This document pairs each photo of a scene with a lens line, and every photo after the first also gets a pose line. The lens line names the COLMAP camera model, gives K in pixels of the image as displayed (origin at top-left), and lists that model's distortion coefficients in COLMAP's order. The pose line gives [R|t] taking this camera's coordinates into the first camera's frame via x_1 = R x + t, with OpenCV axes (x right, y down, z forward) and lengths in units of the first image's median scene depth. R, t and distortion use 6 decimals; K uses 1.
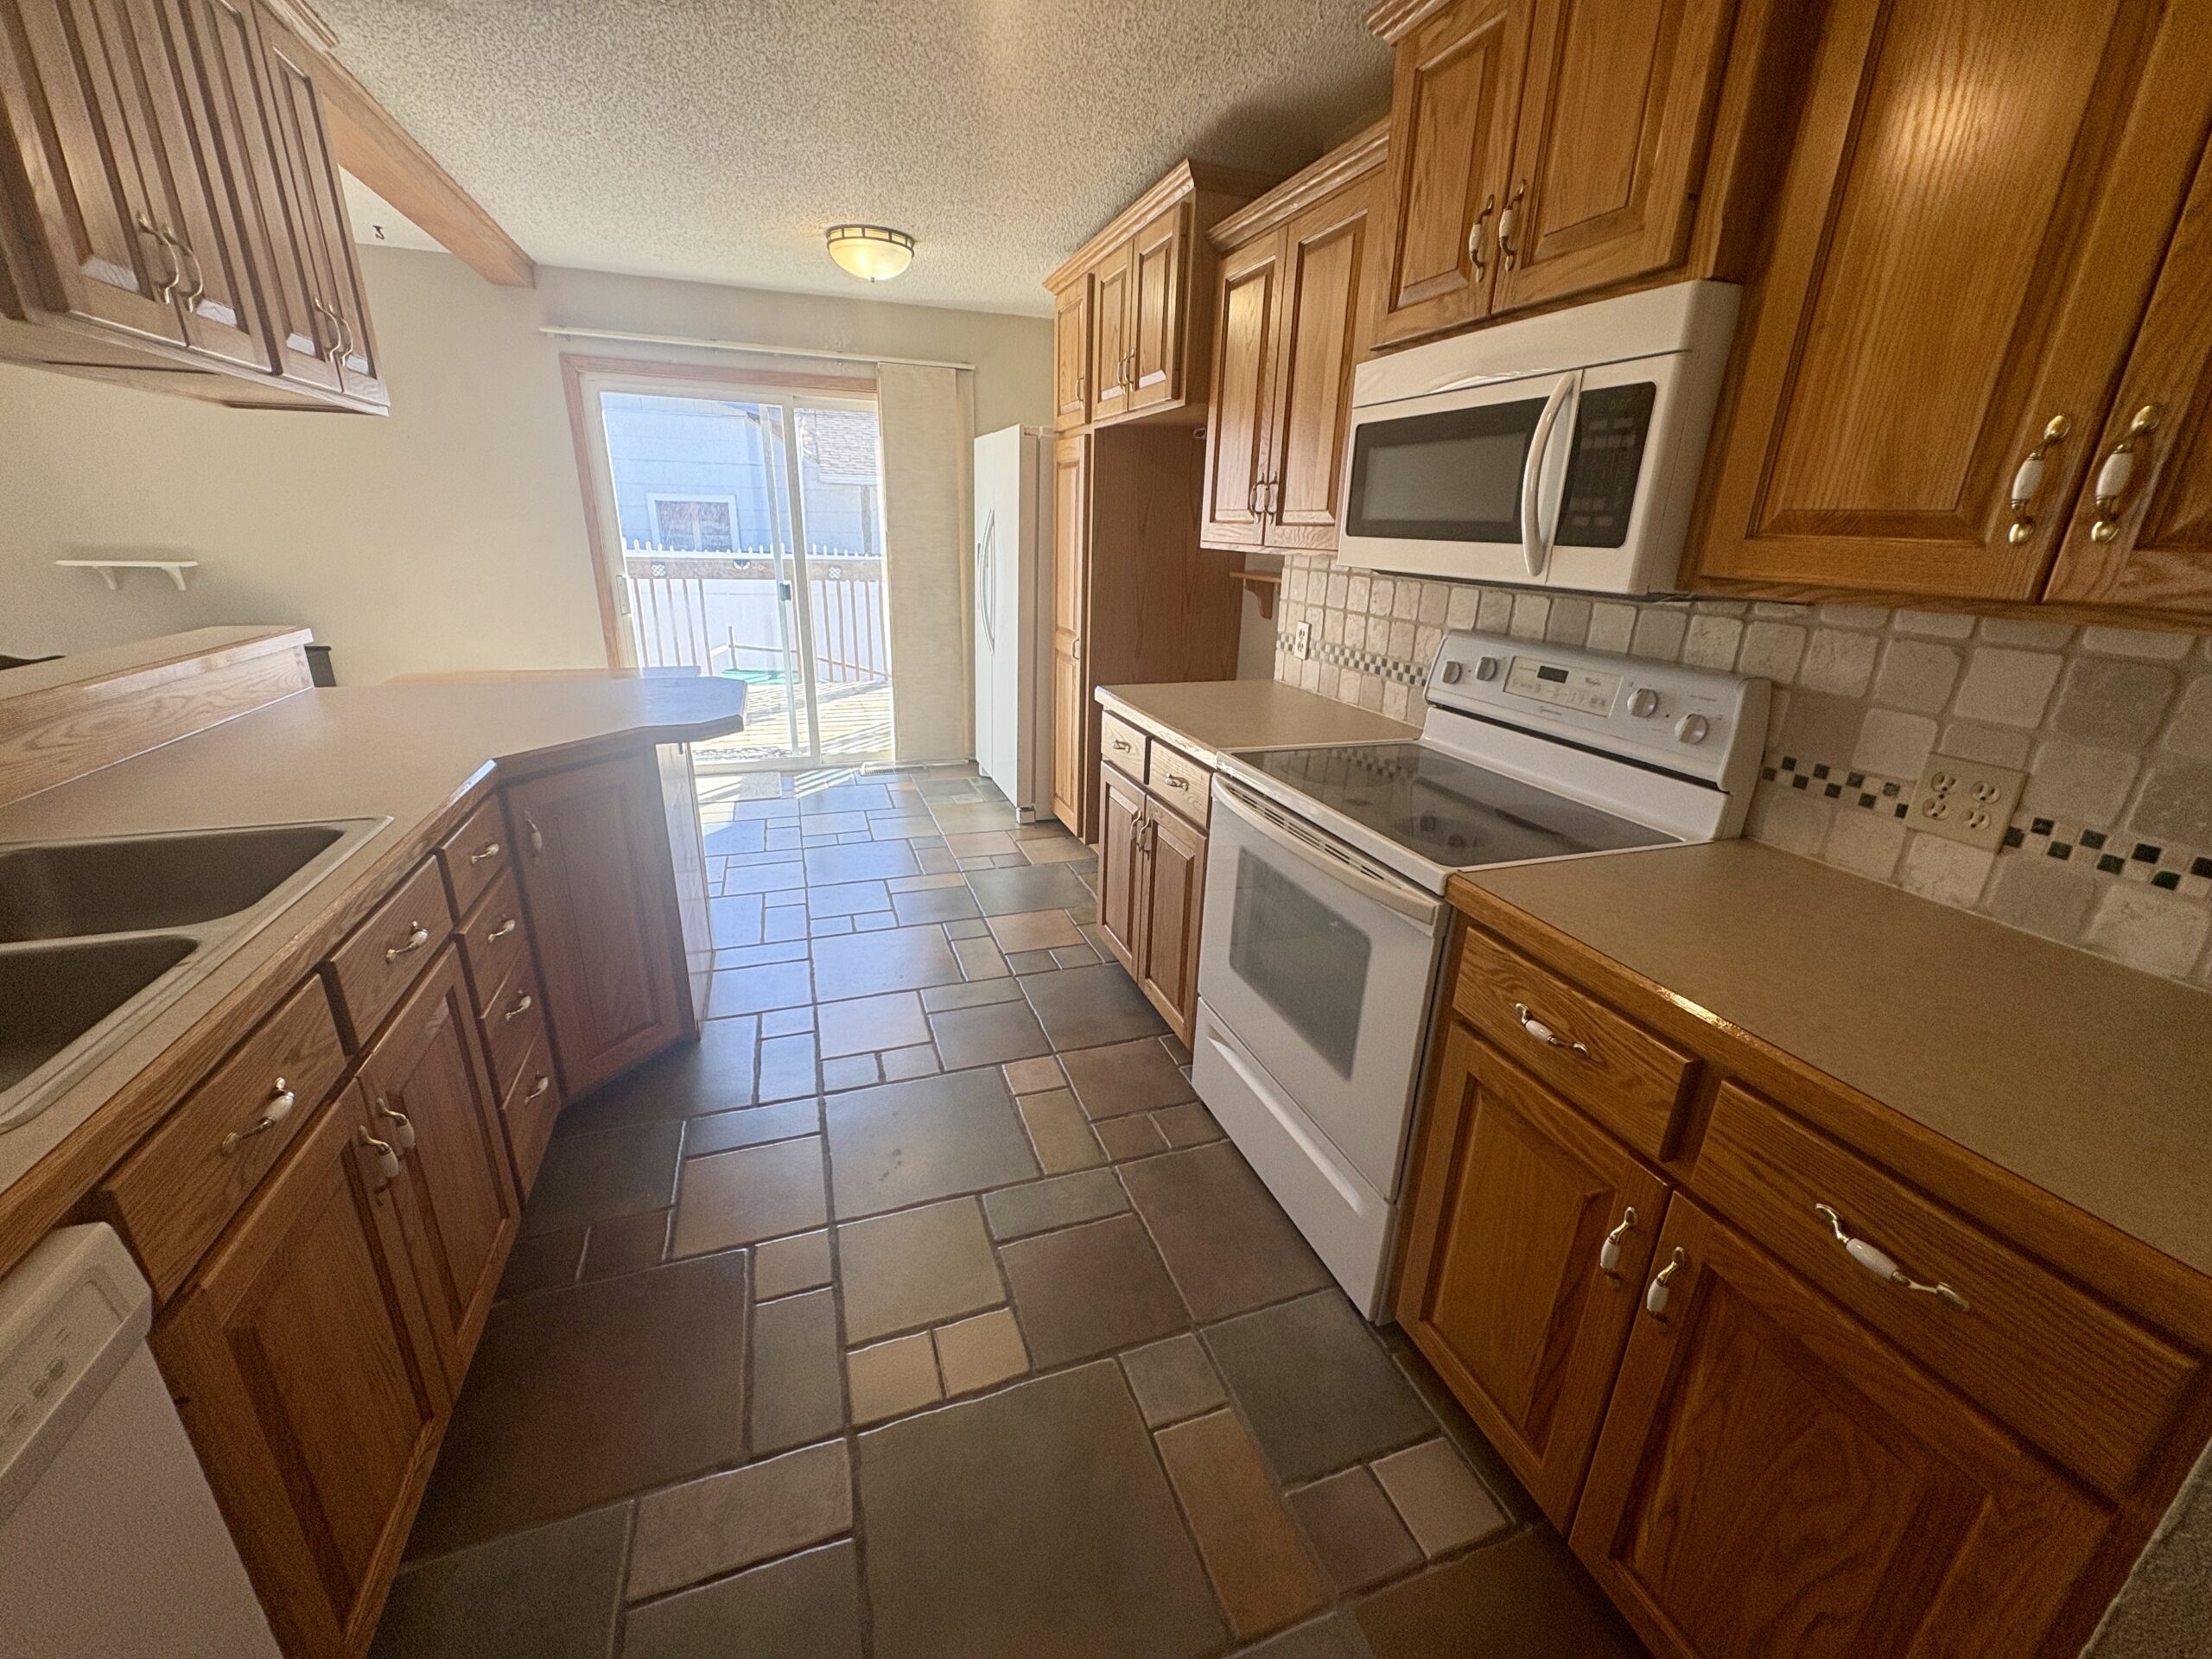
lens RADIAL K [[889.3, 0, 1103.7], [0, 889.3, 832.6], [0, 0, 1]] dist [-0.000287, 0.000020]
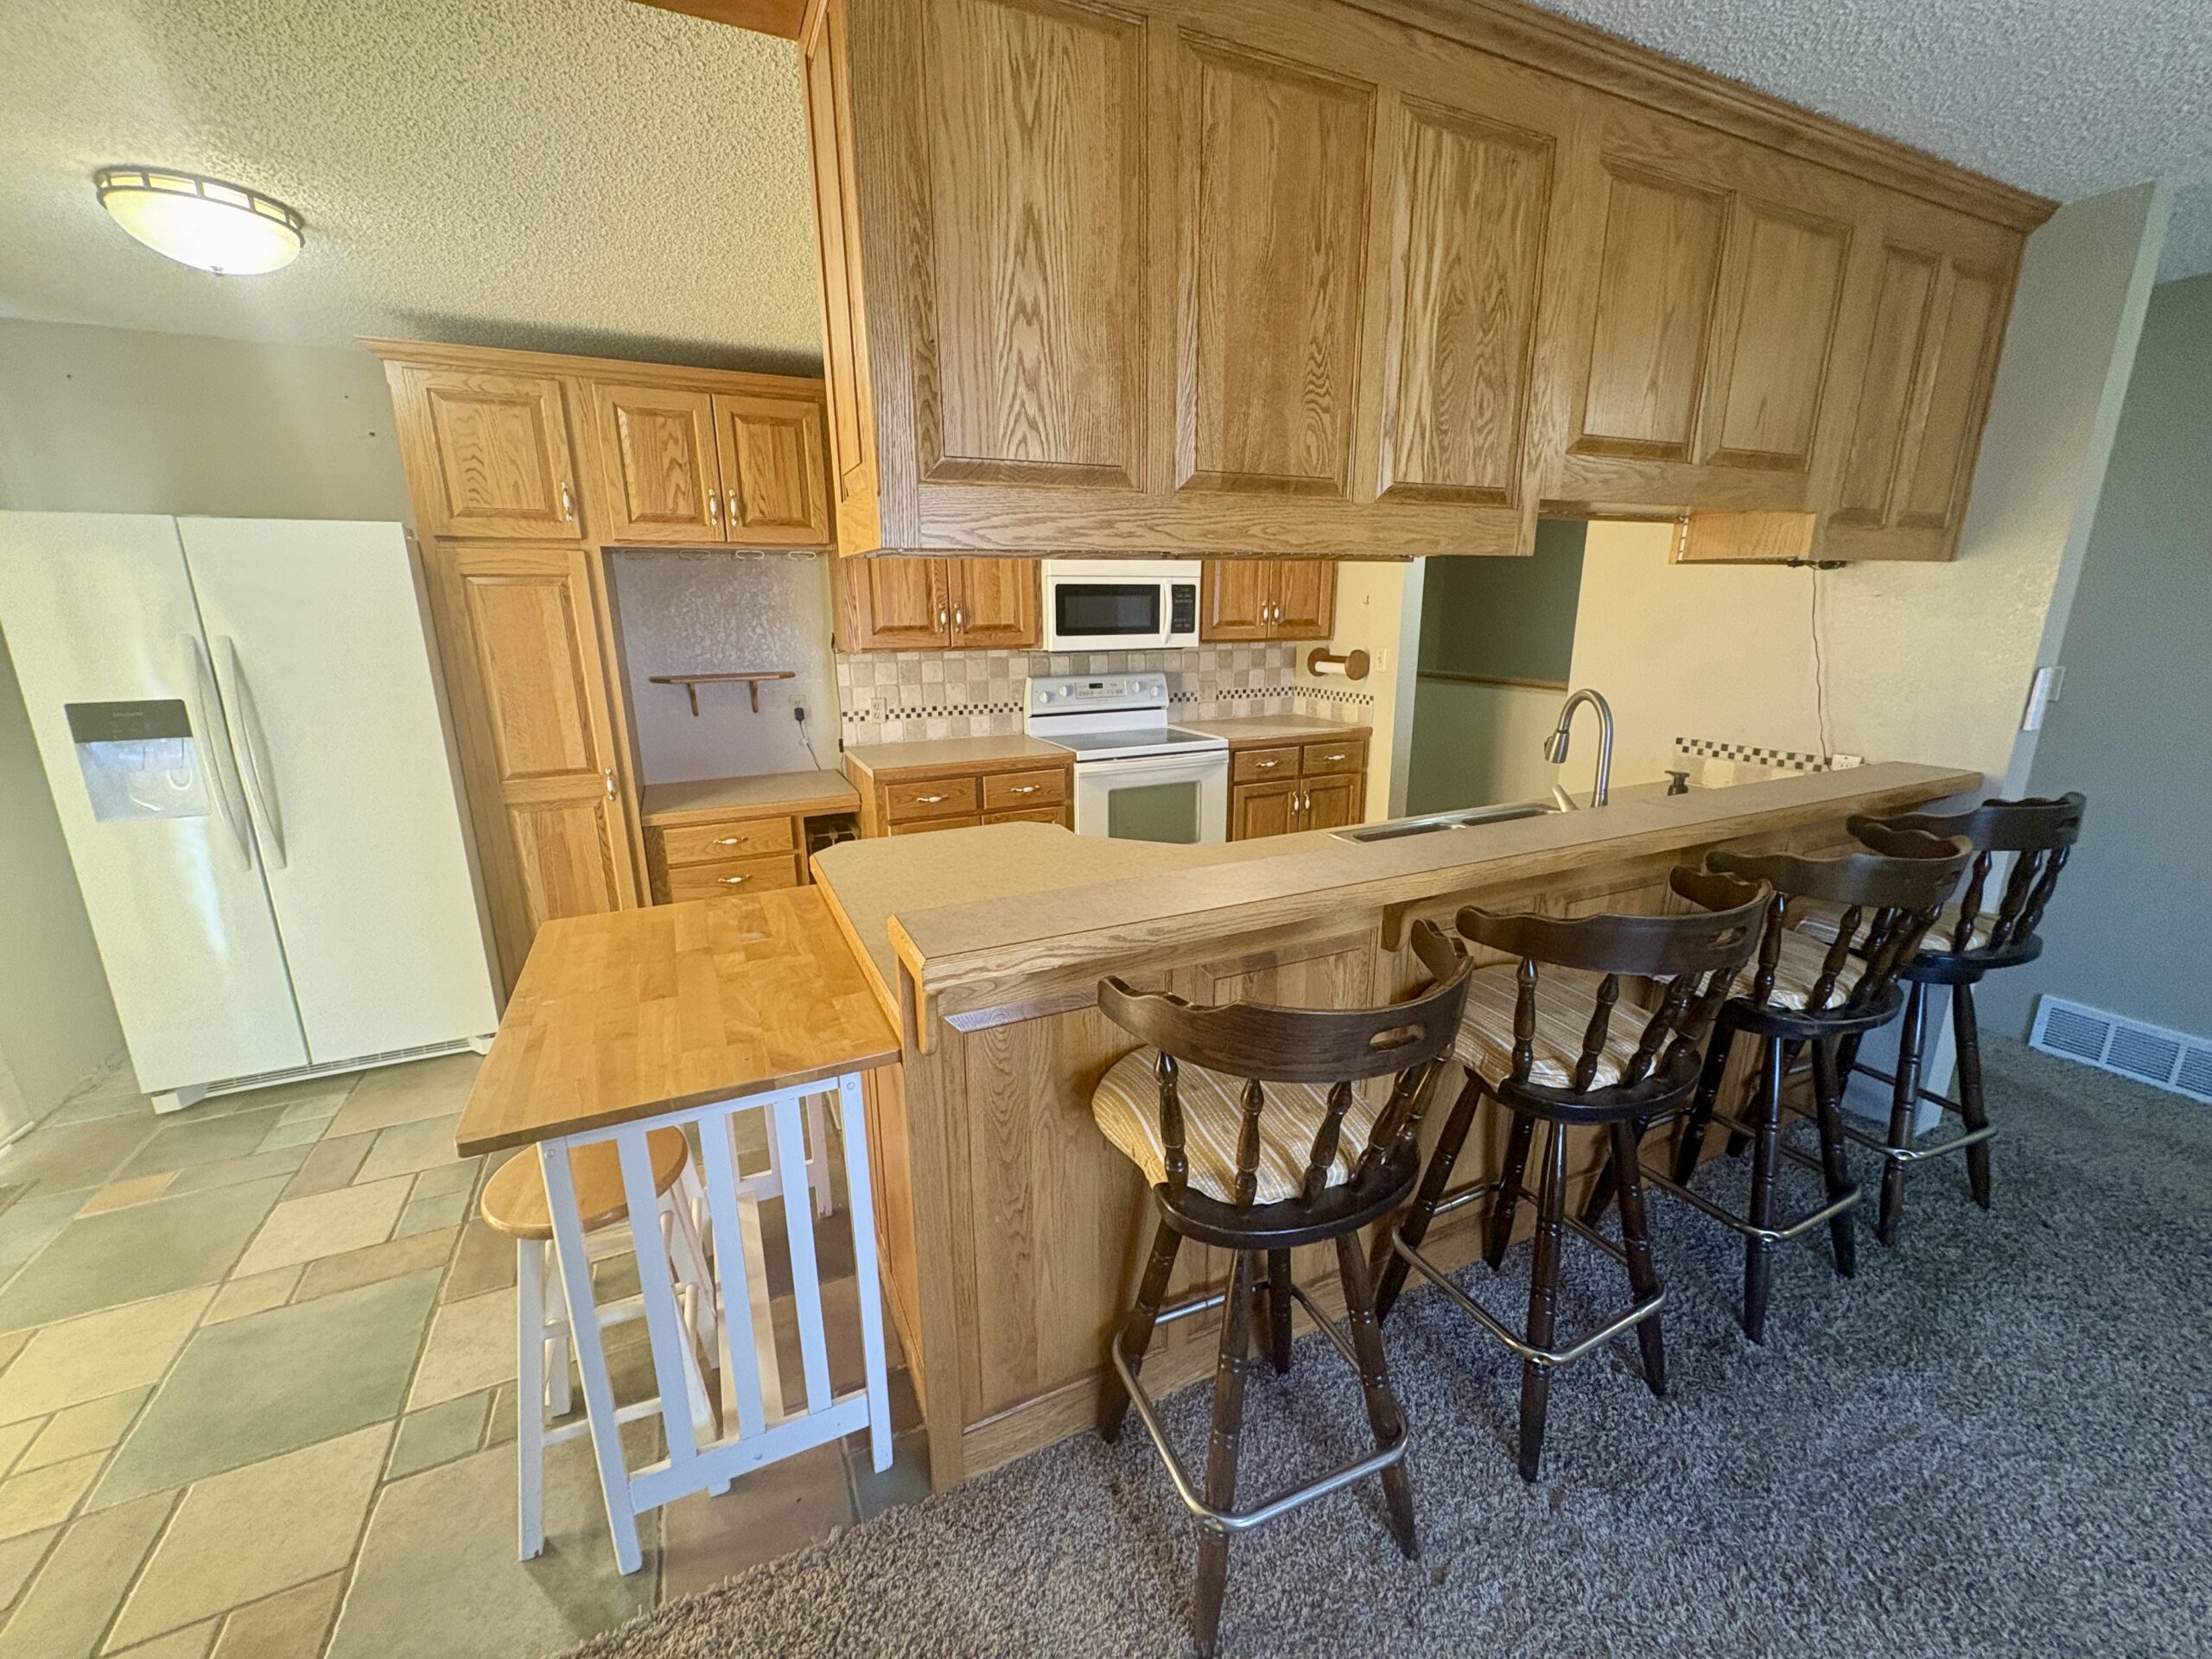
lens RADIAL K [[889.3, 0, 1104.9], [0, 889.3, 831.6], [0, 0, 1]] dist [-0.000287, 0.000020]
pose [[-0.092842, -0.271995, 0.957809, -2.520345], [0.335775, 0.897061, 0.287291, -0.668341], [-0.937356, 0.348281, 0.008044, 1.441796]]
